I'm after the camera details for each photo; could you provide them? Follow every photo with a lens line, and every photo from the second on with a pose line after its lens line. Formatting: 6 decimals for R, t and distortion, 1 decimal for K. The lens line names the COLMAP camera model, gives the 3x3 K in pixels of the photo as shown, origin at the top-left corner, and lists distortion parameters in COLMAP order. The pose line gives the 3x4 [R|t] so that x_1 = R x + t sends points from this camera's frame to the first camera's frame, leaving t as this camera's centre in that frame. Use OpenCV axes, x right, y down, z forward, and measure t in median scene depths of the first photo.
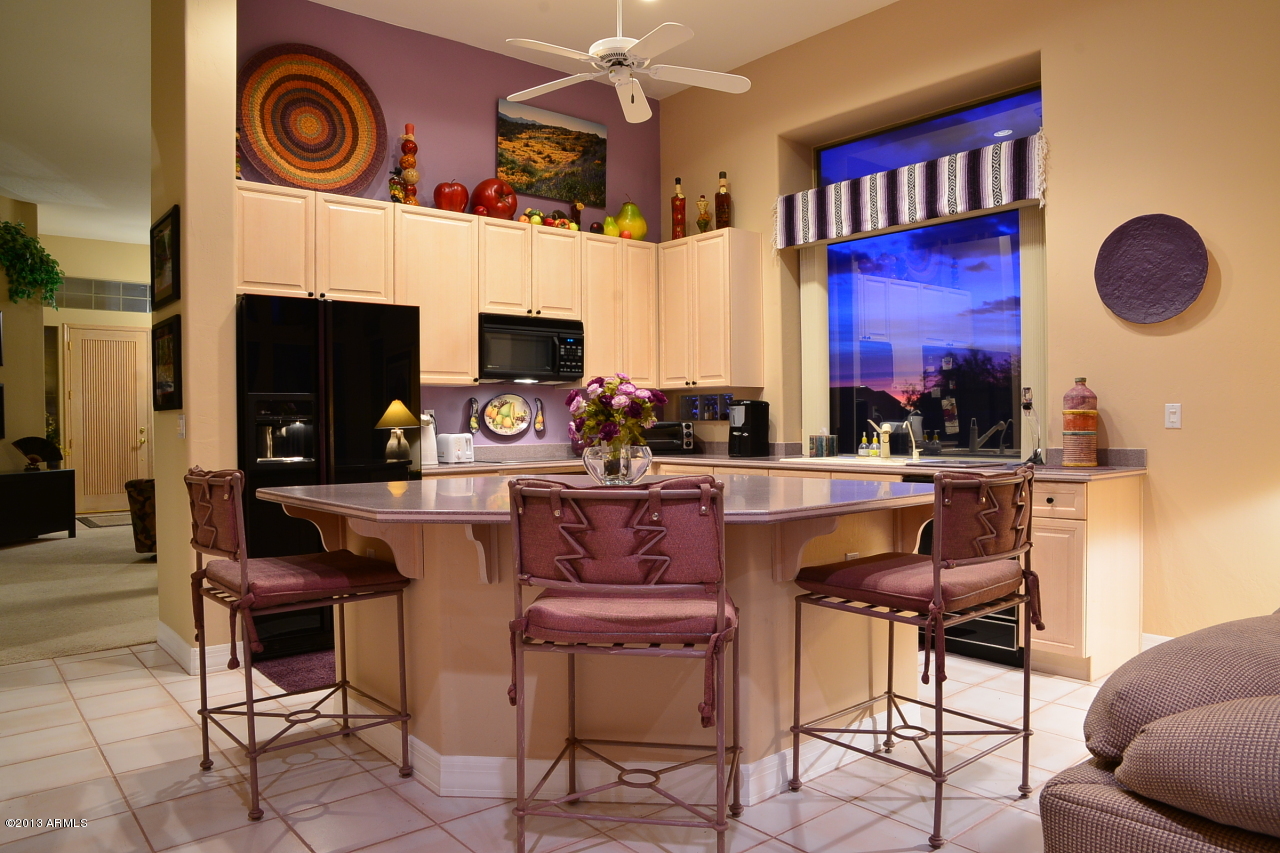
lens RADIAL K [[882.3, 0, 639.5], [0, 882.3, 438.2], [0, 0, 1]] dist [-0.126681, 0.095691]
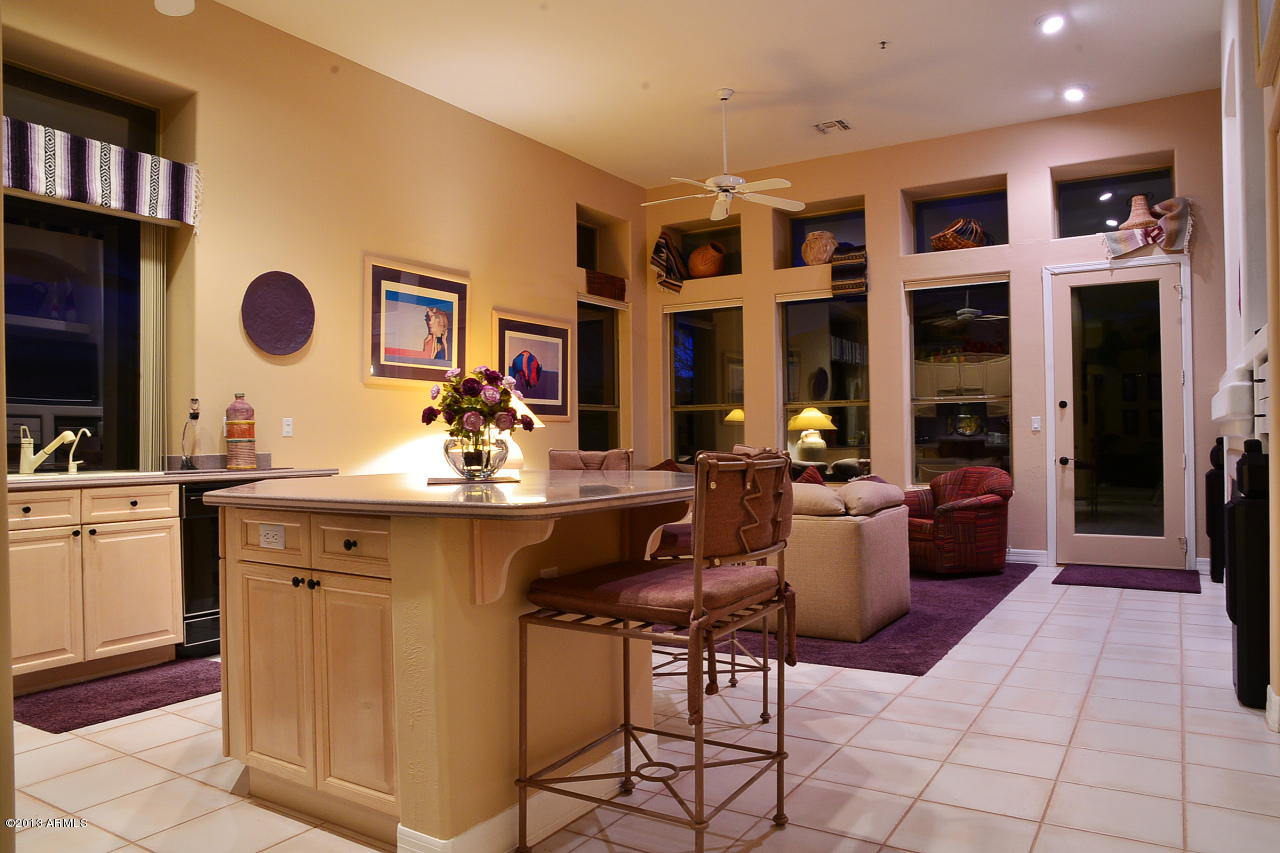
lens RADIAL K [[882.3, 0, 639.5], [0, 882.3, 438.2], [0, 0, 1]] dist [-0.126681, 0.095691]
pose [[-0.319704, 0.018303, 0.947341, -0.709086], [0.038781, 0.999228, -0.006218, 0.017426], [-0.946723, 0.034751, -0.320168, 0.789834]]
